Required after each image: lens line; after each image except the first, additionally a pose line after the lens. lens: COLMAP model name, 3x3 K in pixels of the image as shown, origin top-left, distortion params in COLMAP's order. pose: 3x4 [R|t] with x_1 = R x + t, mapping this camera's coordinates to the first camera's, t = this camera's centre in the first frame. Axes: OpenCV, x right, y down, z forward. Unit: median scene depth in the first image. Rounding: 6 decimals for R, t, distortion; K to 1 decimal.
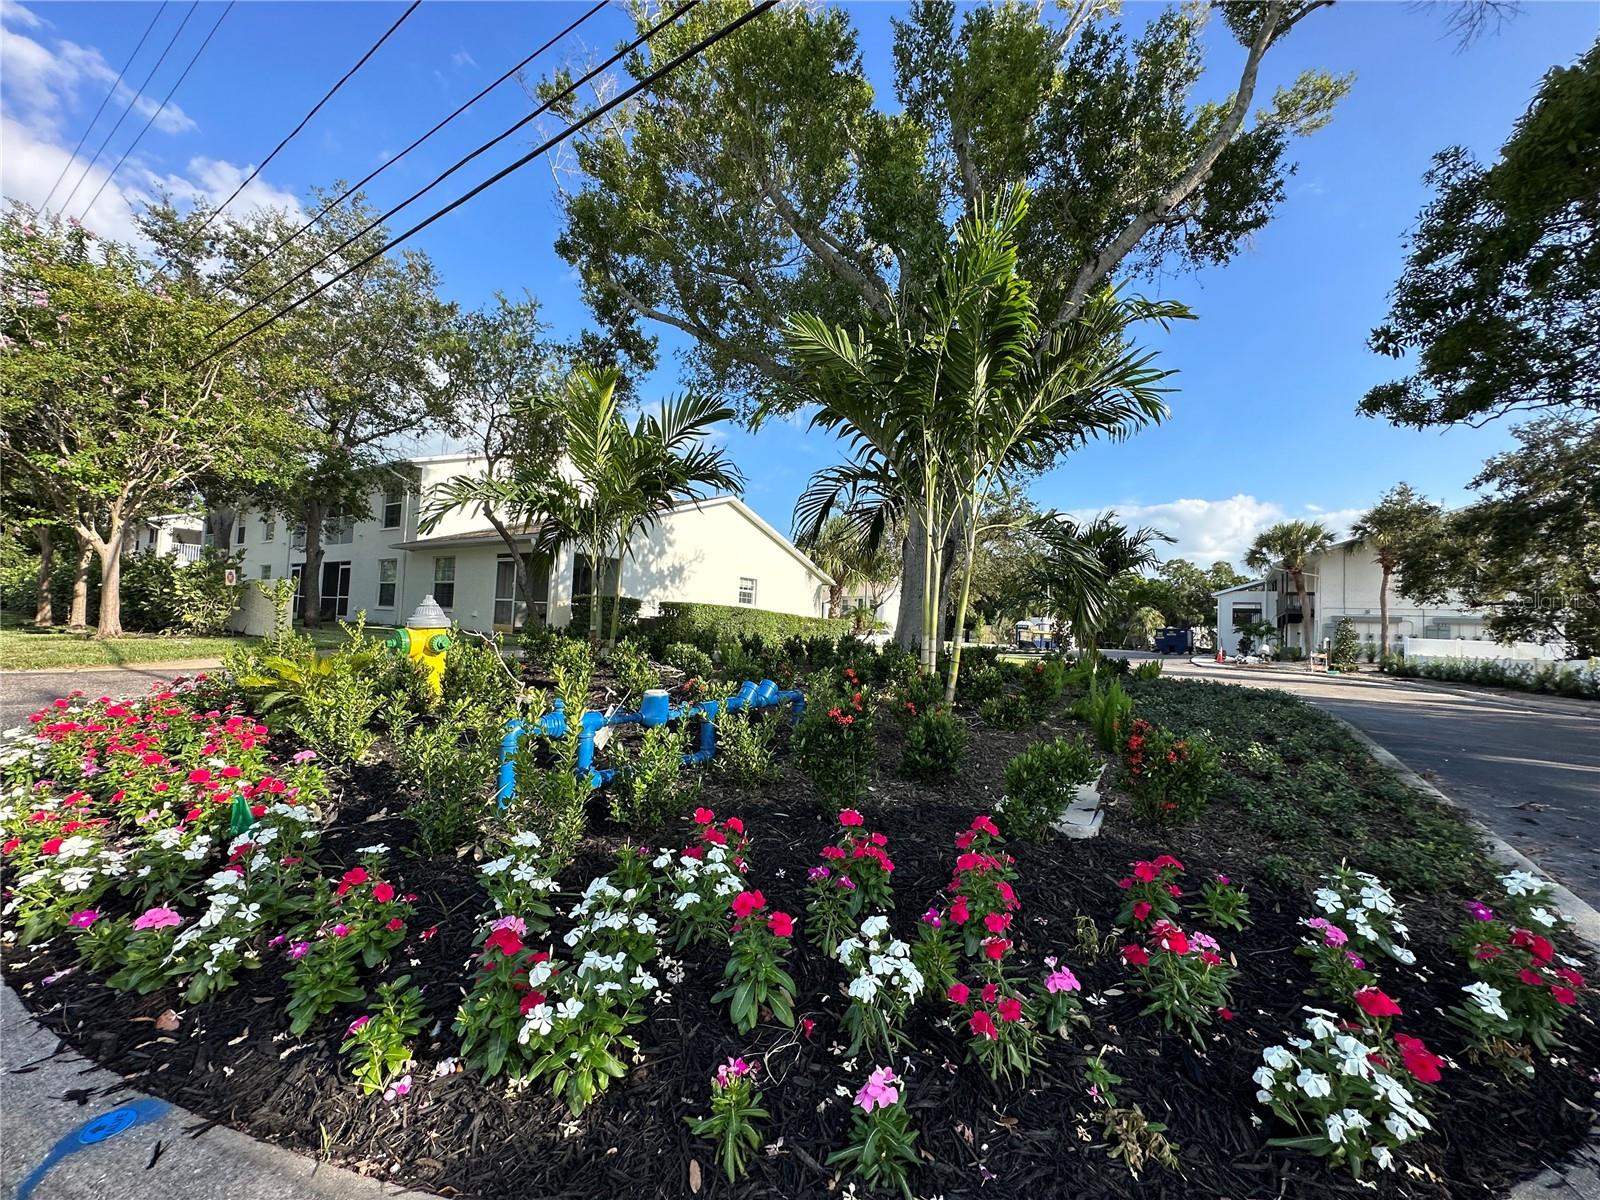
lens RADIAL K [[647.3, 0, 802.6], [0, 647.3, 592.8], [0, 0, 1]] dist [-0.002661, 0.001783]
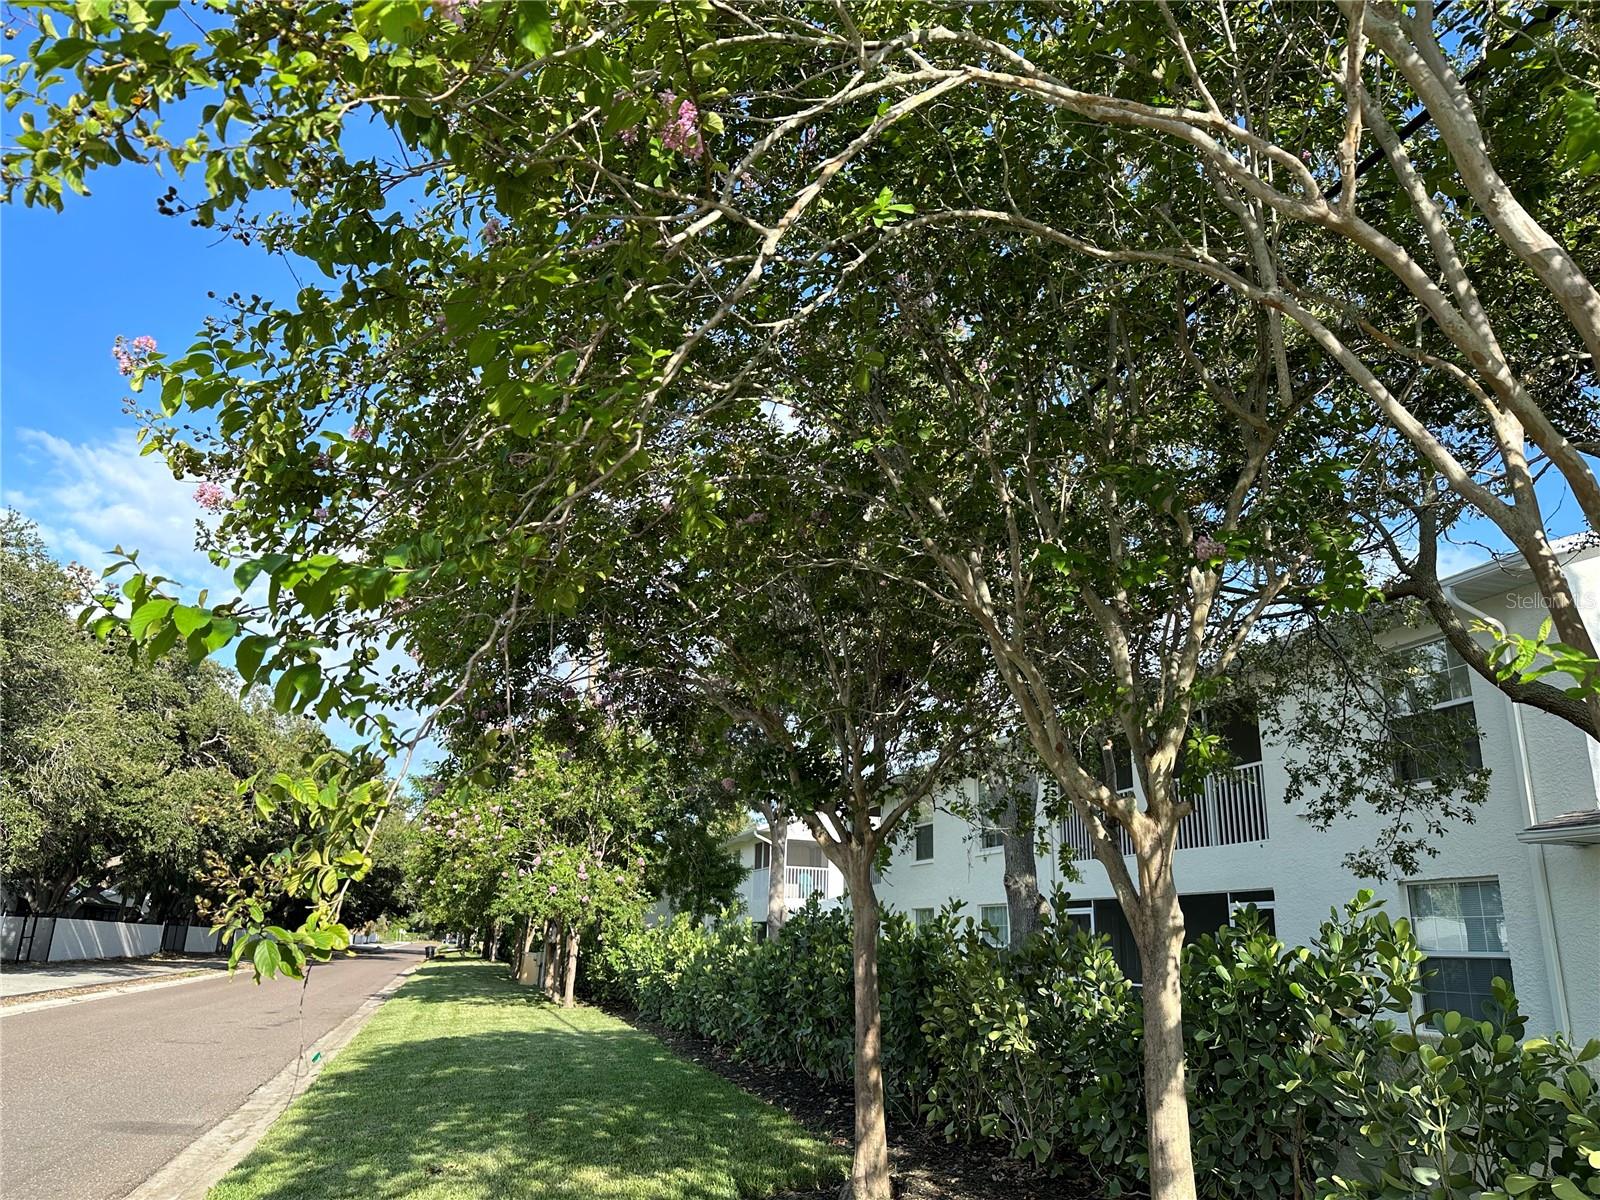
lens RADIAL K [[1114.3, 0, 783.9], [0, 1114.3, 595.0], [0, 0, 1]] dist [0.029080, -0.037249]
pose [[0.762507, -0.217519, -0.609318, -0.980786], [0.042497, 0.956593, -0.288311, -0.071269], [0.645583, 0.193945, 0.738653, 0.646616]]
